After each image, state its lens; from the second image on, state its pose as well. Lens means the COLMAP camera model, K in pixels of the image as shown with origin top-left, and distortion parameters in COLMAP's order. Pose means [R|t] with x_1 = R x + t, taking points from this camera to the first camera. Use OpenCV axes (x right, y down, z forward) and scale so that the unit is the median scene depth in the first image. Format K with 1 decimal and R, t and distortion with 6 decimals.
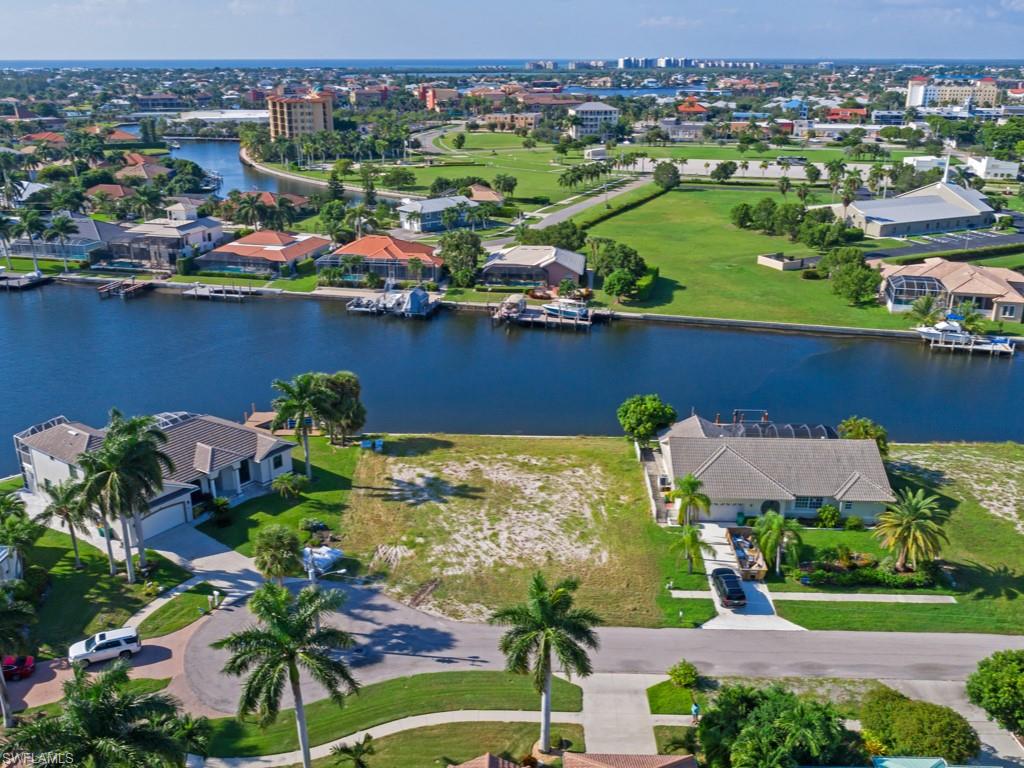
lens RADIAL K [[919.7, 0, 509.1], [0, 919.7, 383.2], [0, 0, 1]] dist [-0.007421, -0.000998]
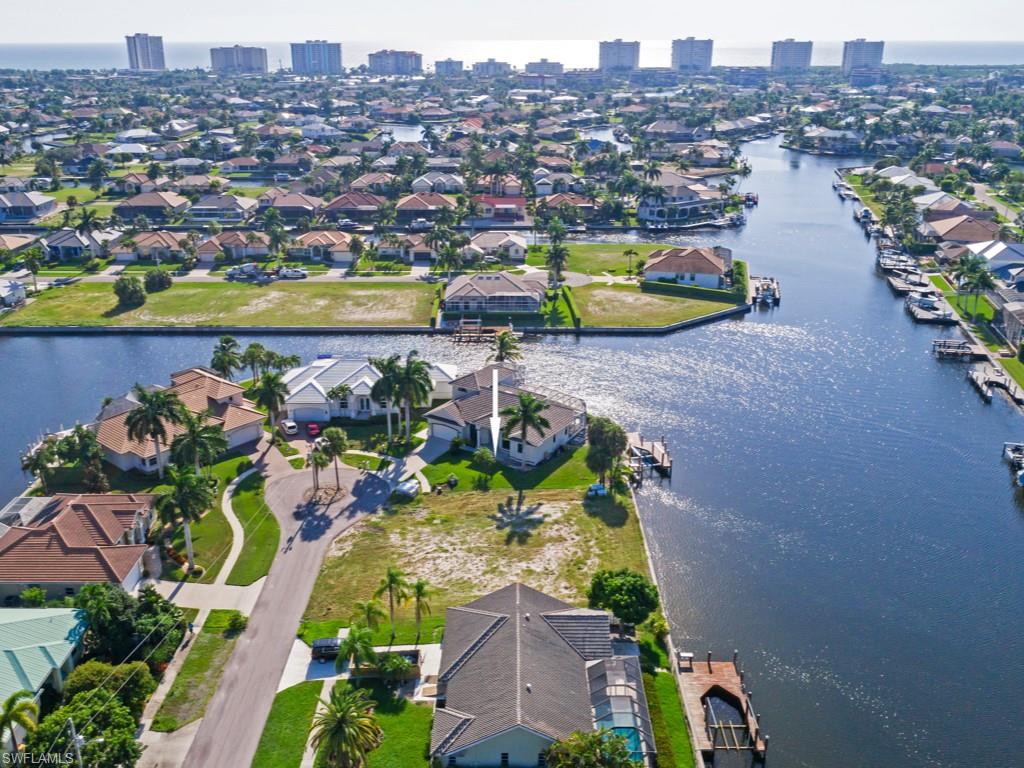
lens RADIAL K [[919.7, 0, 509.1], [0, 919.7, 383.2], [0, 0, 1]] dist [-0.007421, -0.000998]
pose [[0.035273, 0.355307, -0.934084, 0.917564], [-0.337116, 0.884113, 0.323568, -0.404891], [0.940802, 0.303481, 0.150965, 0.685685]]
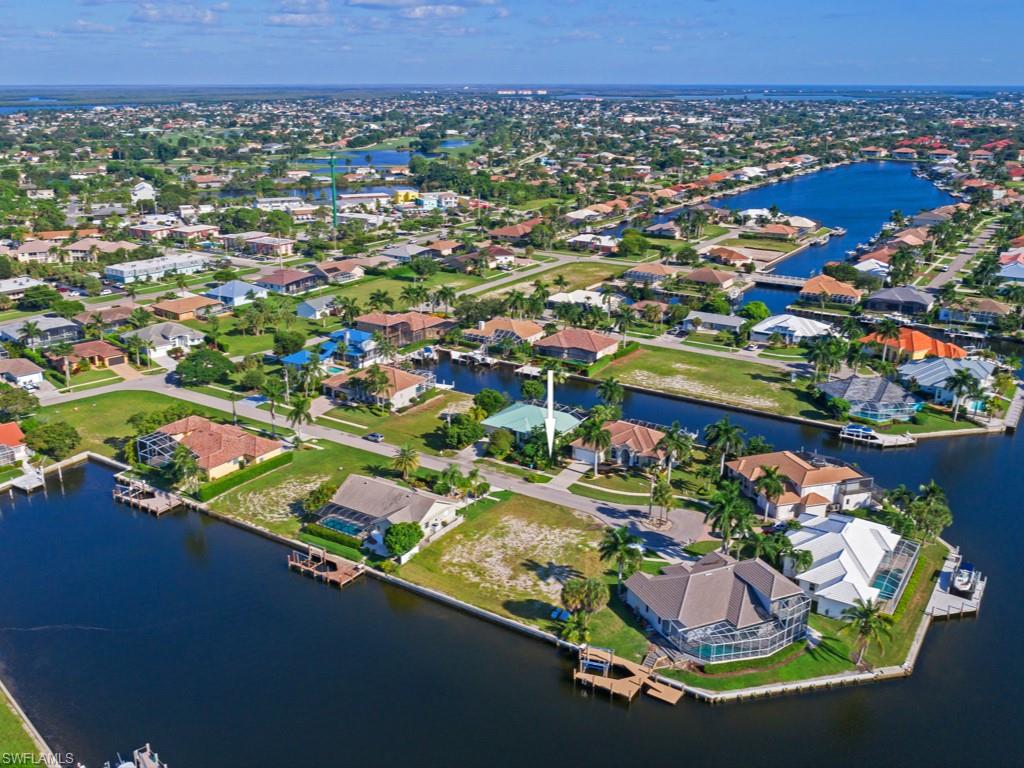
lens RADIAL K [[905.9, 0, 498.8], [0, 905.9, 468.6], [0, 0, 1]] dist [-0.005048, -0.002465]
pose [[-0.852673, -0.211643, 0.477657, -0.664359], [0.173584, 0.747566, 0.641104, -0.960774], [-0.492765, 0.629566, -0.600691, 1.727117]]
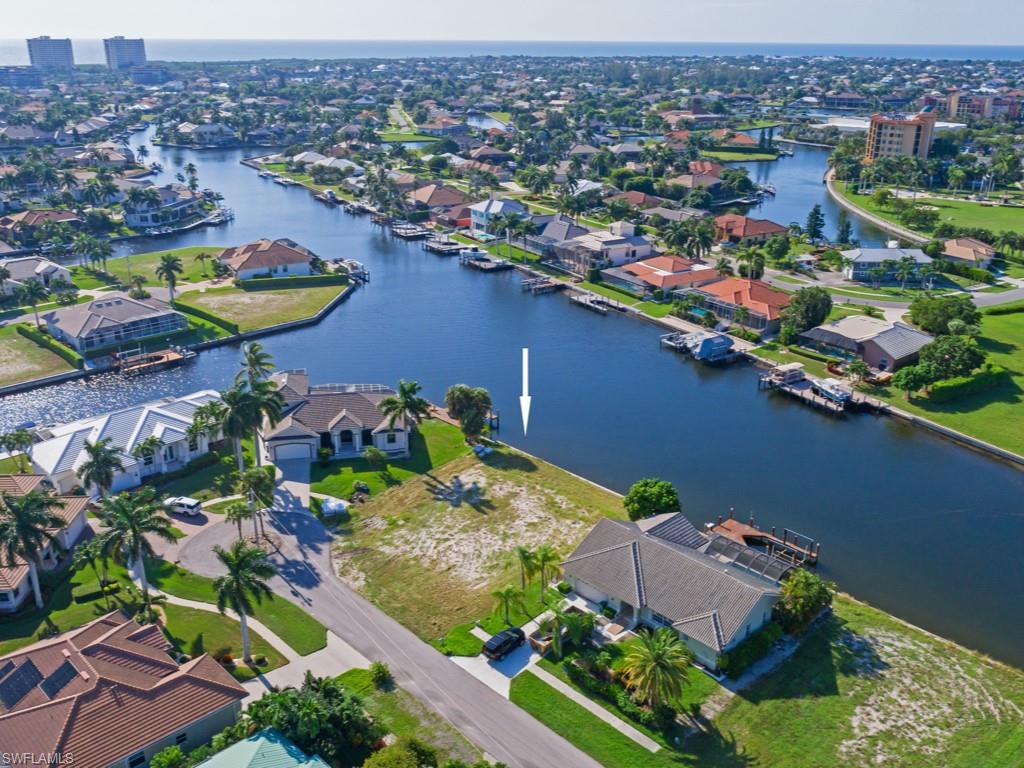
lens RADIAL K [[918.6, 0, 514.5], [0, 918.6, 382.0], [0, 0, 1]] dist [-0.010207, 0.007766]
pose [[0.724362, 0.248622, -0.643030, 0.682255], [-0.239443, 0.965375, 0.103526, -0.167378], [0.646504, 0.078979, 0.758812, 0.066276]]
